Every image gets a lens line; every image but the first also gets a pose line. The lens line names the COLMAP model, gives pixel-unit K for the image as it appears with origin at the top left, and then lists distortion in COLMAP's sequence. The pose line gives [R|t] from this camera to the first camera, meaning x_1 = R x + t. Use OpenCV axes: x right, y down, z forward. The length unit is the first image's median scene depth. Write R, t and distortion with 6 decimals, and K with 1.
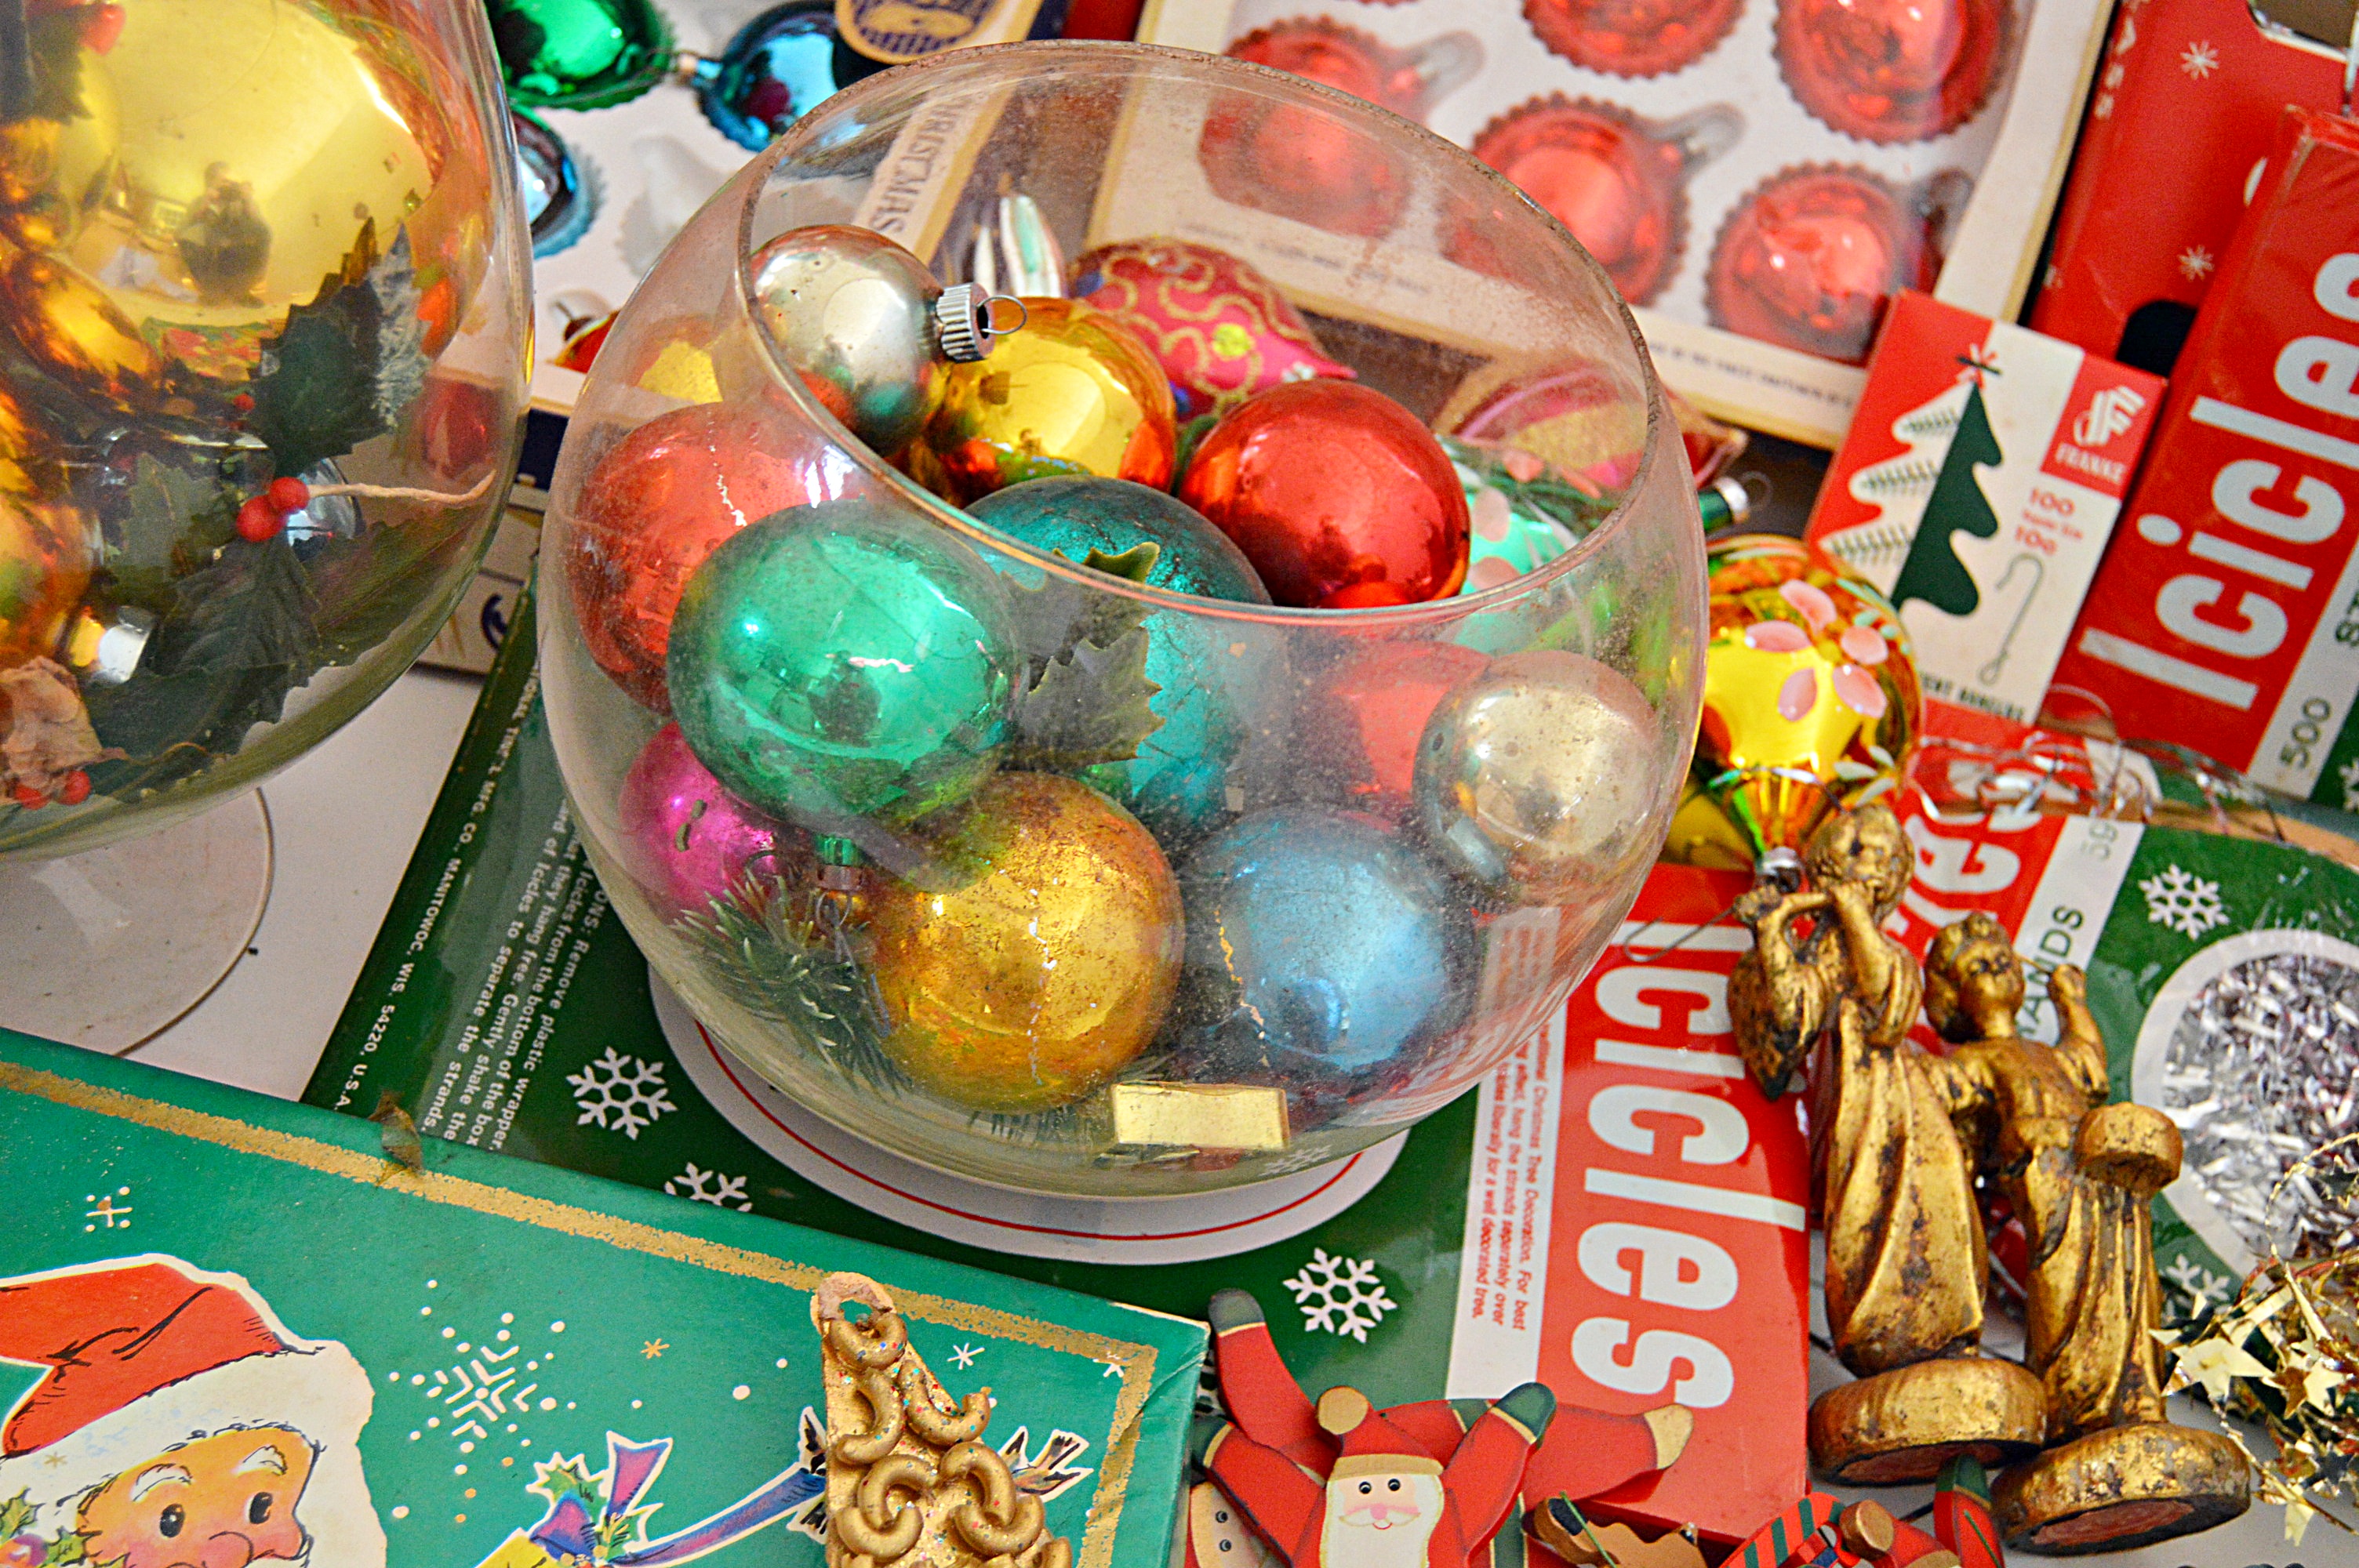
lens RADIAL K [[3405.4, 0, 1179.8], [0, 3405.4, 770.4], [0, 0, 1]] dist [-0.048315, 0.000000]
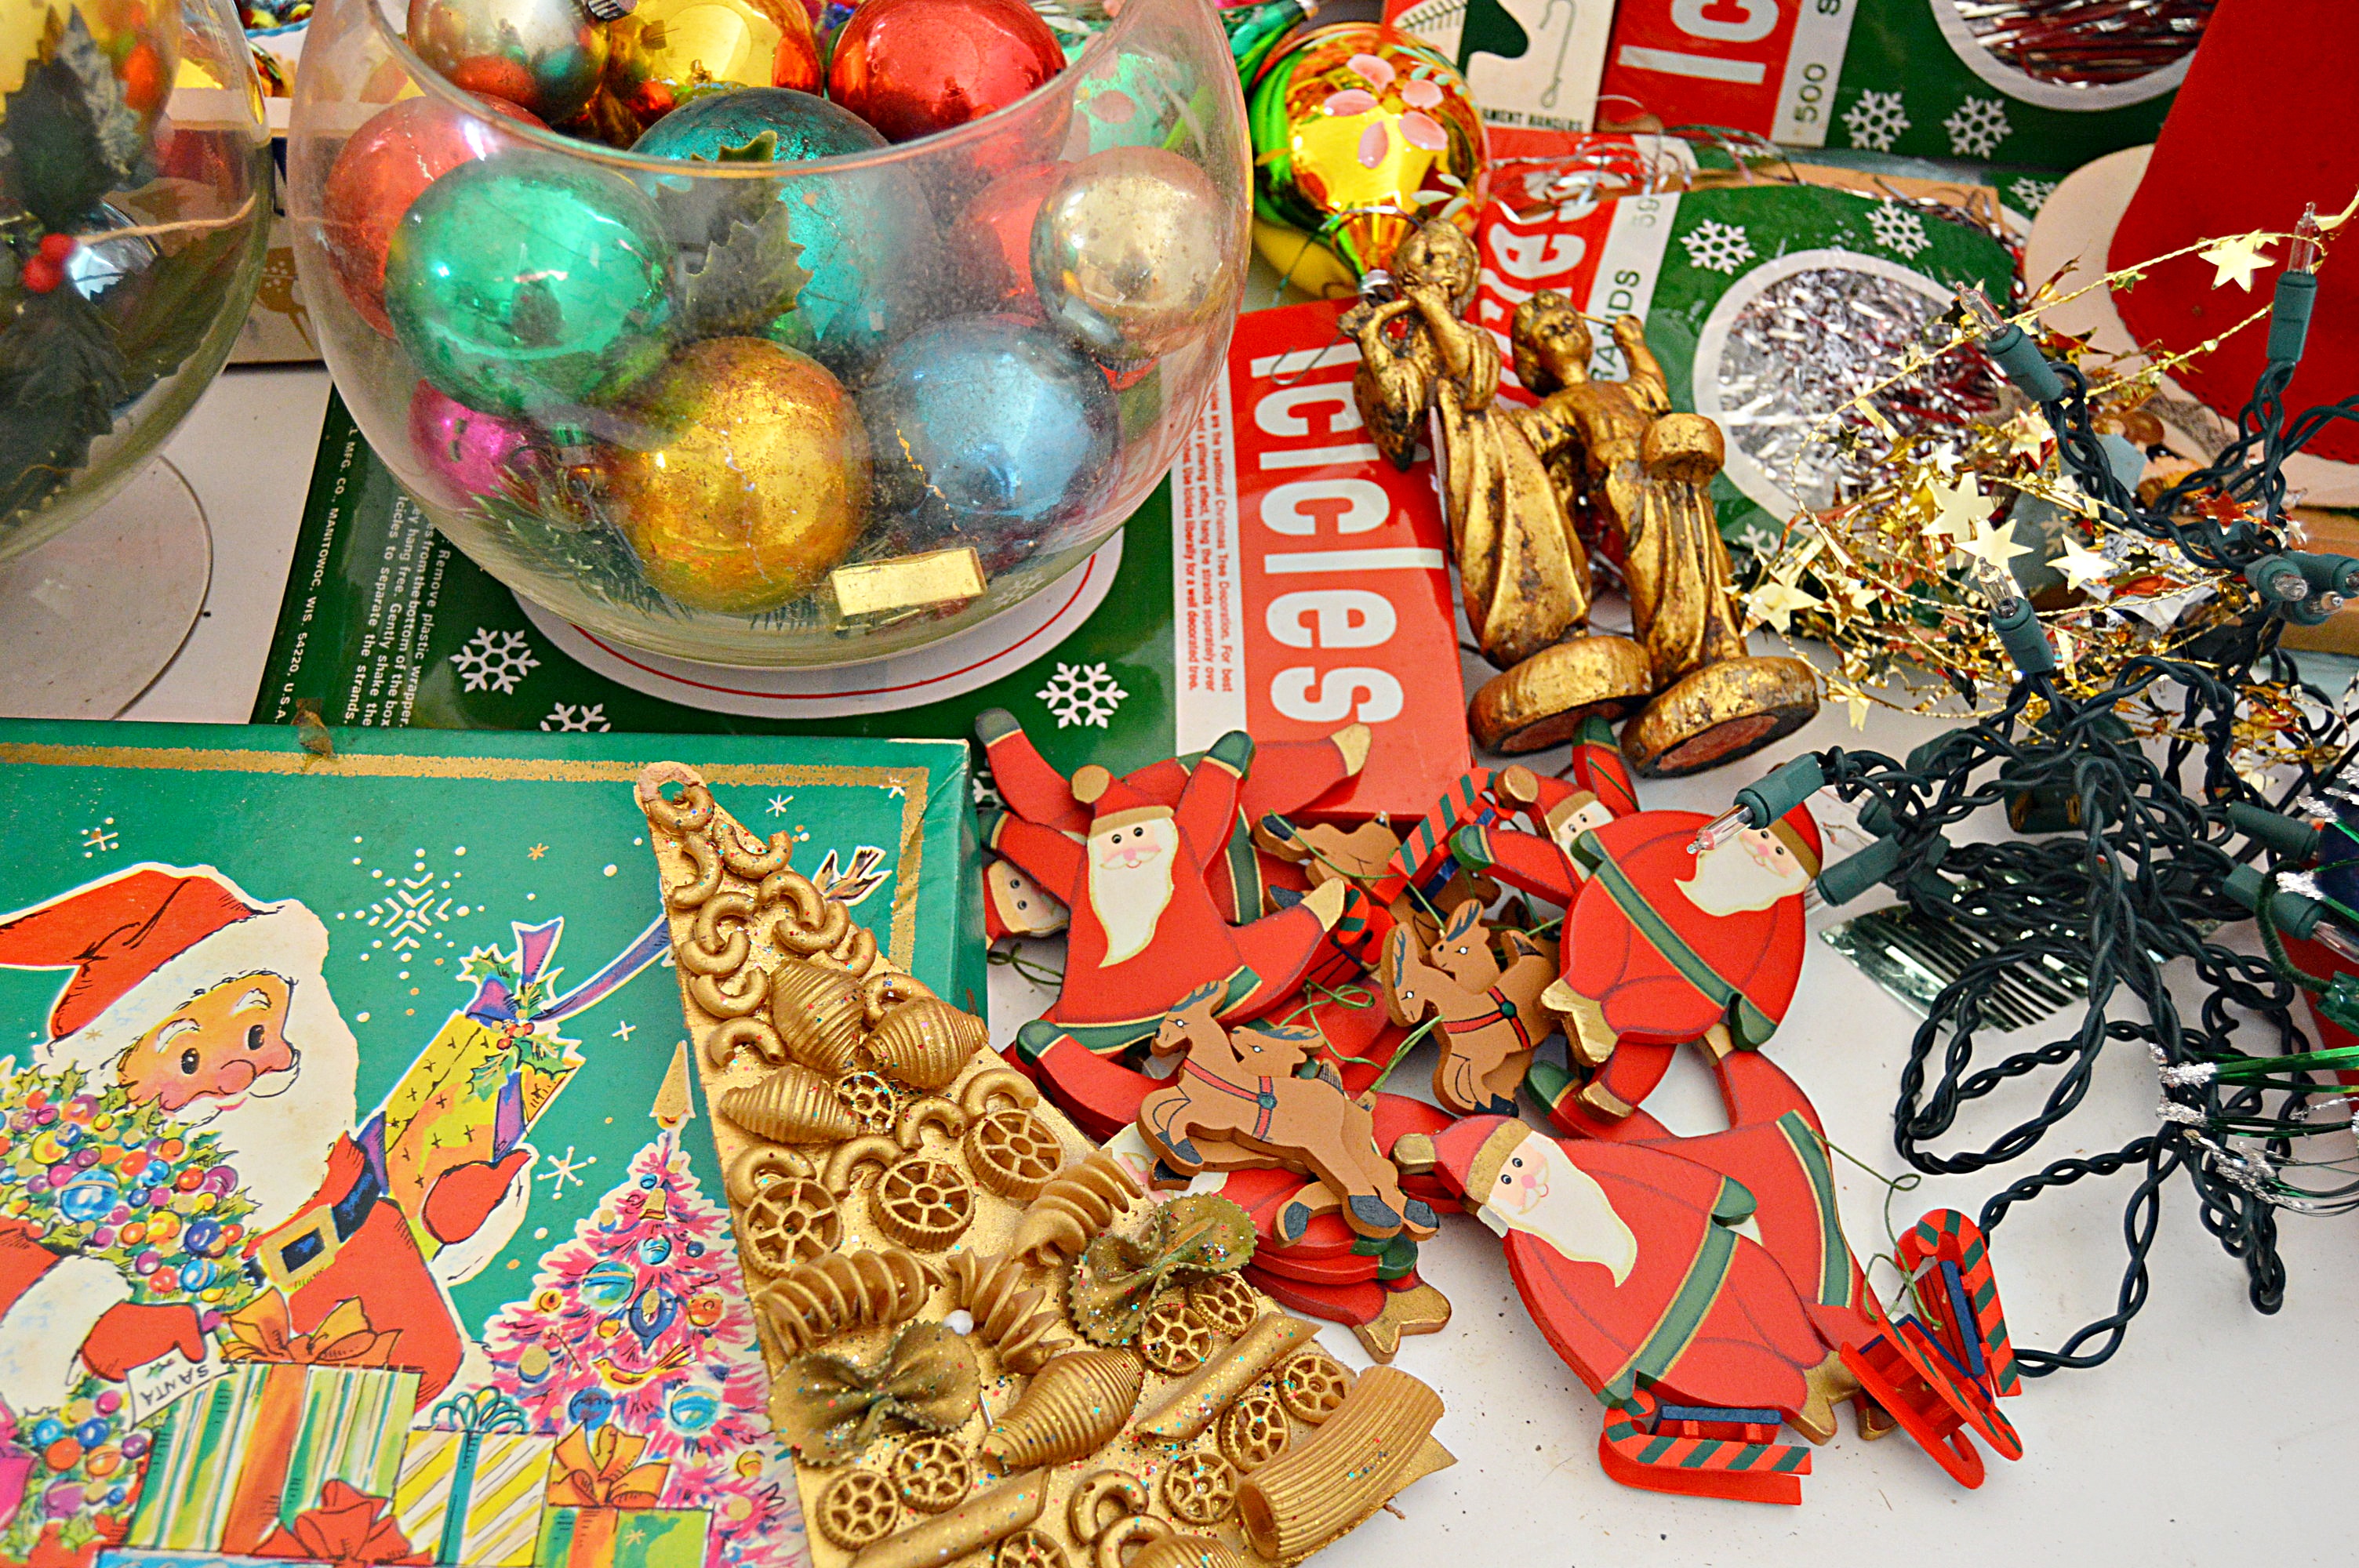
lens RADIAL K [[2526.9, 0, 1183.1], [0, 2526.9, 791.1], [0, 0, 1]] dist [-0.071389, 0.000000]
pose [[0.977371, -0.209696, -0.027817, 0.103695], [0.211245, 0.960717, 0.179996, 0.027731], [-0.011020, -0.181799, 0.983274, 0.069540]]
